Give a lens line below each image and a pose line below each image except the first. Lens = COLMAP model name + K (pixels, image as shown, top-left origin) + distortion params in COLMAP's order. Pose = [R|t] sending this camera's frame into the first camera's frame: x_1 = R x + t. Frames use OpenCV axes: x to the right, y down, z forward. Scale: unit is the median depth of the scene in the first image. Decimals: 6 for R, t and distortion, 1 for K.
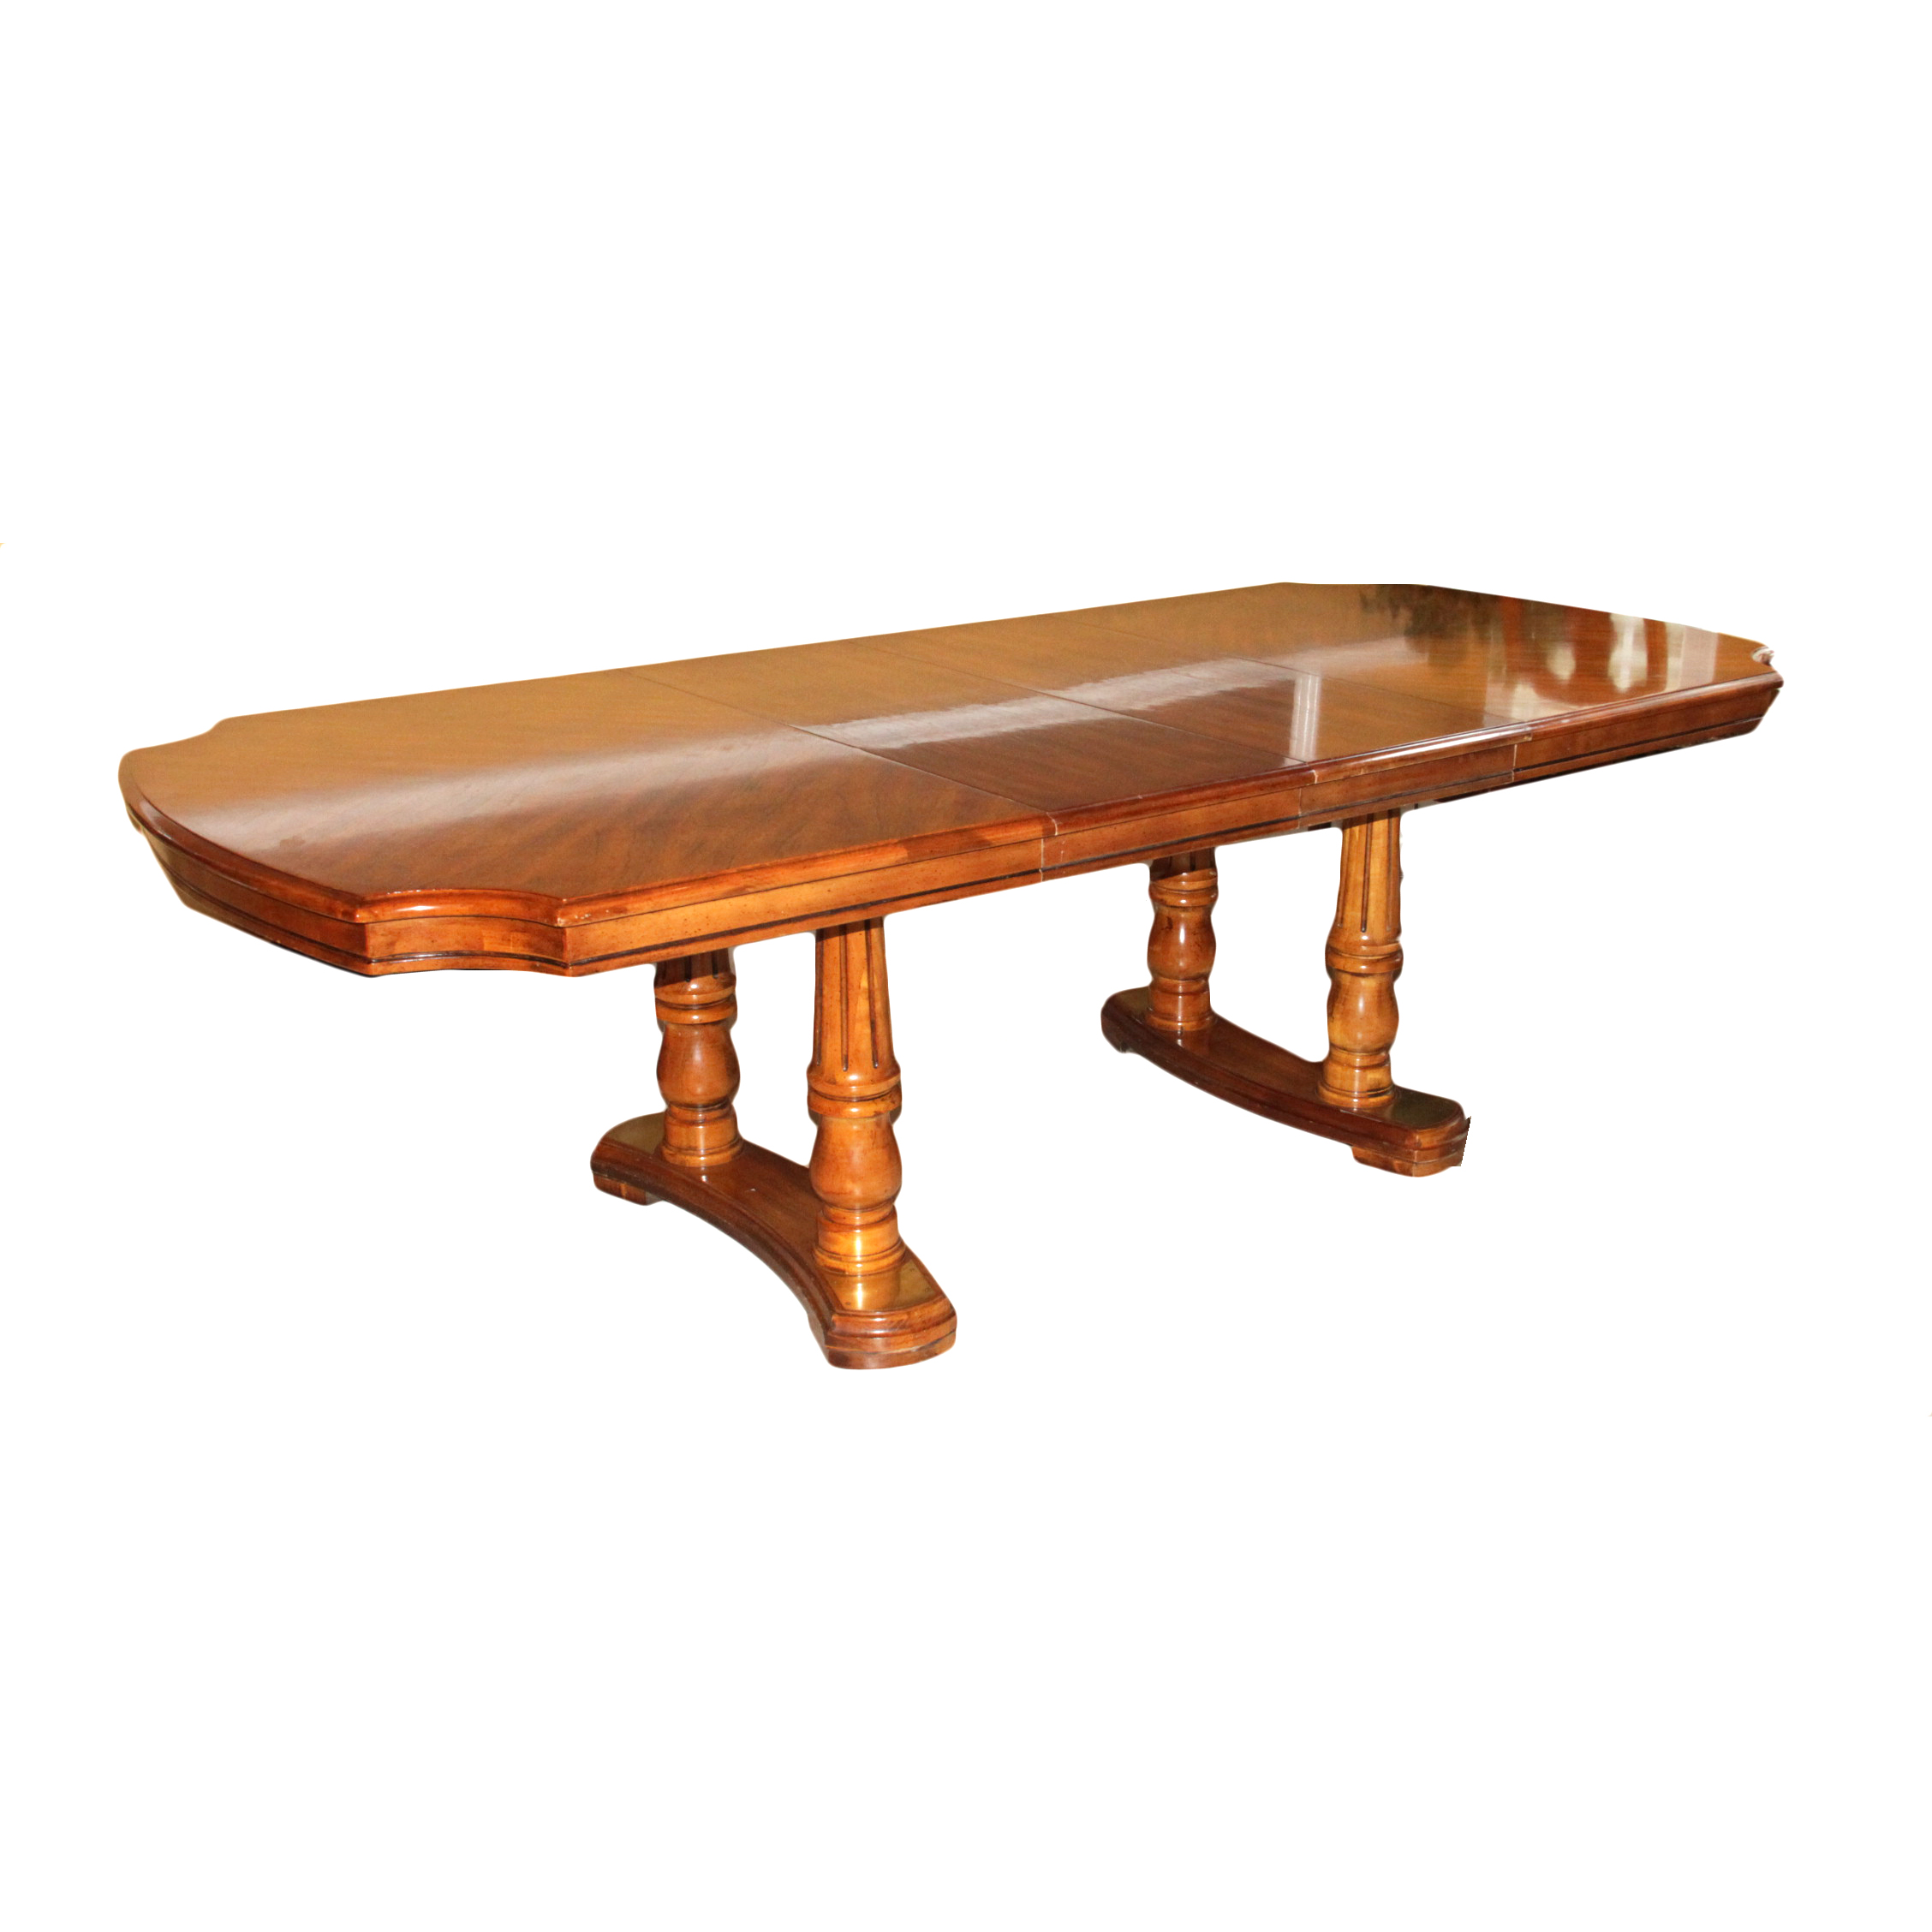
lens RADIAL K [[2440.1, 0, 967.9], [0, 2440.1, 967.8], [0, 0, 1]] dist [0.008271, 0.000000]
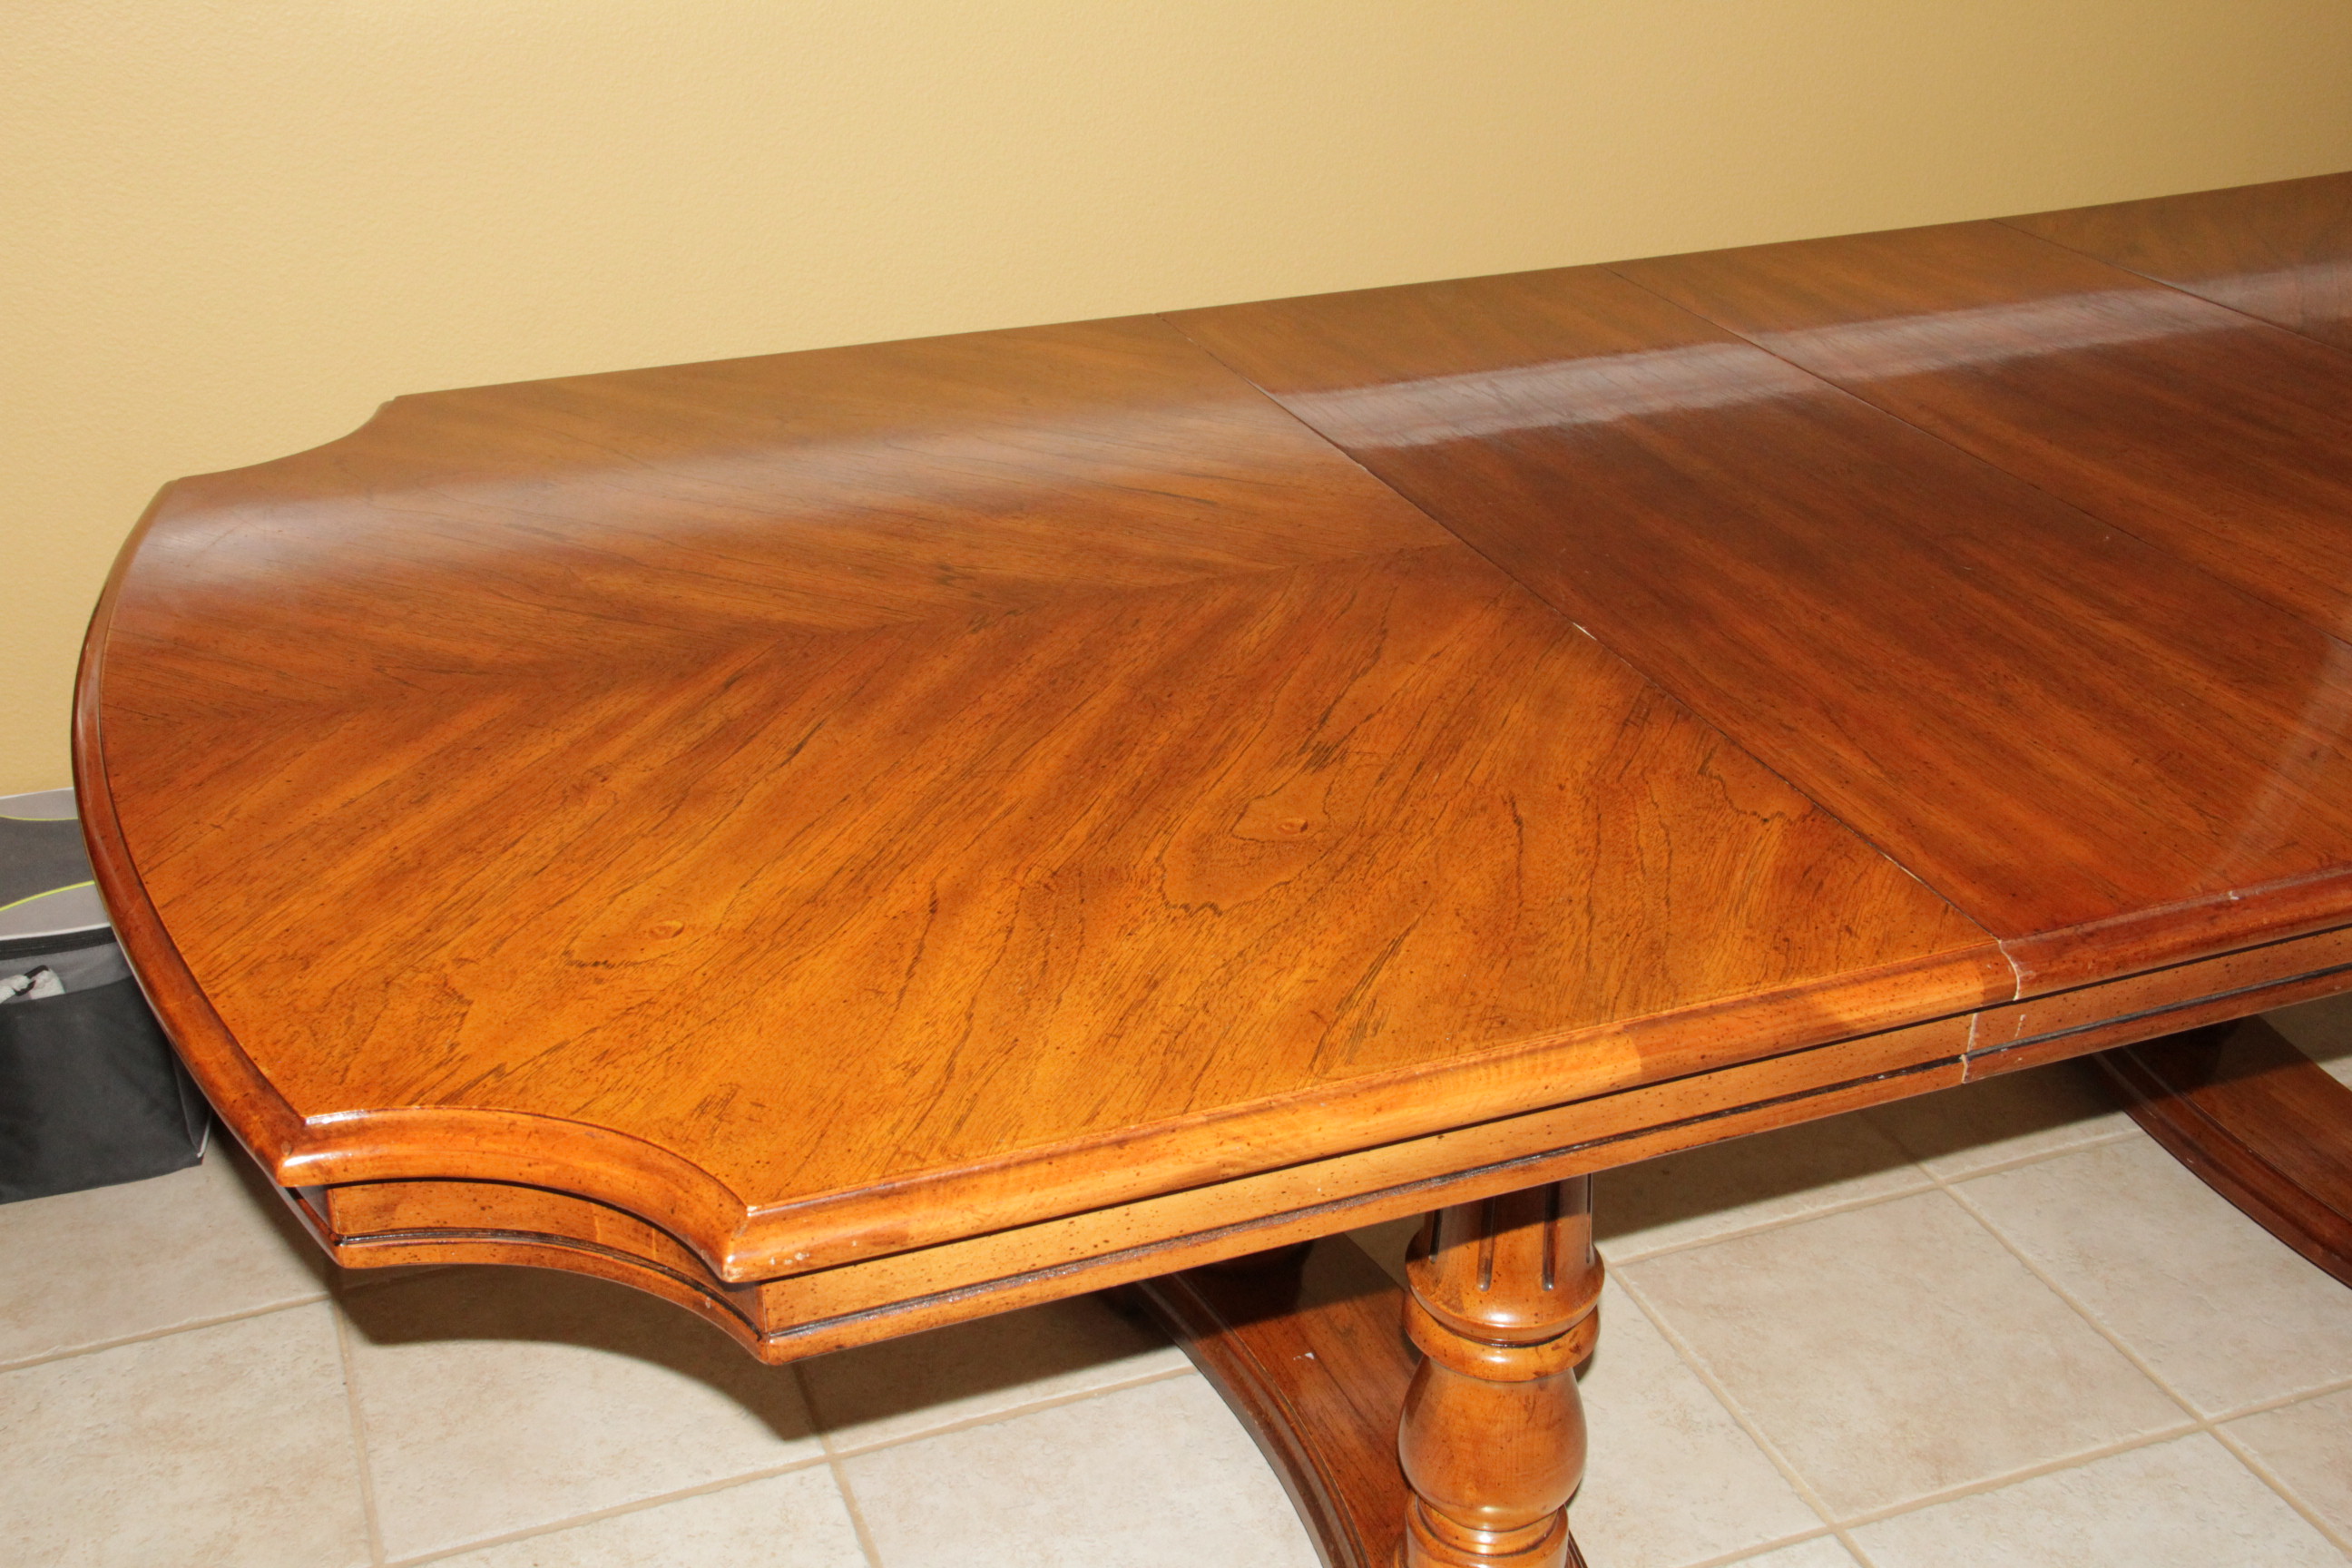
lens RADIAL K [[2831.4, 0, 1170.1], [0, 2831.4, 783.8], [0, 0, 1]] dist [0.011298, 0.000000]
pose [[0.973941, 0.113365, -0.196437, -0.013835], [-0.079480, 0.981791, 0.172536, -0.169044], [0.212419, -0.152427, 0.965217, 0.533957]]
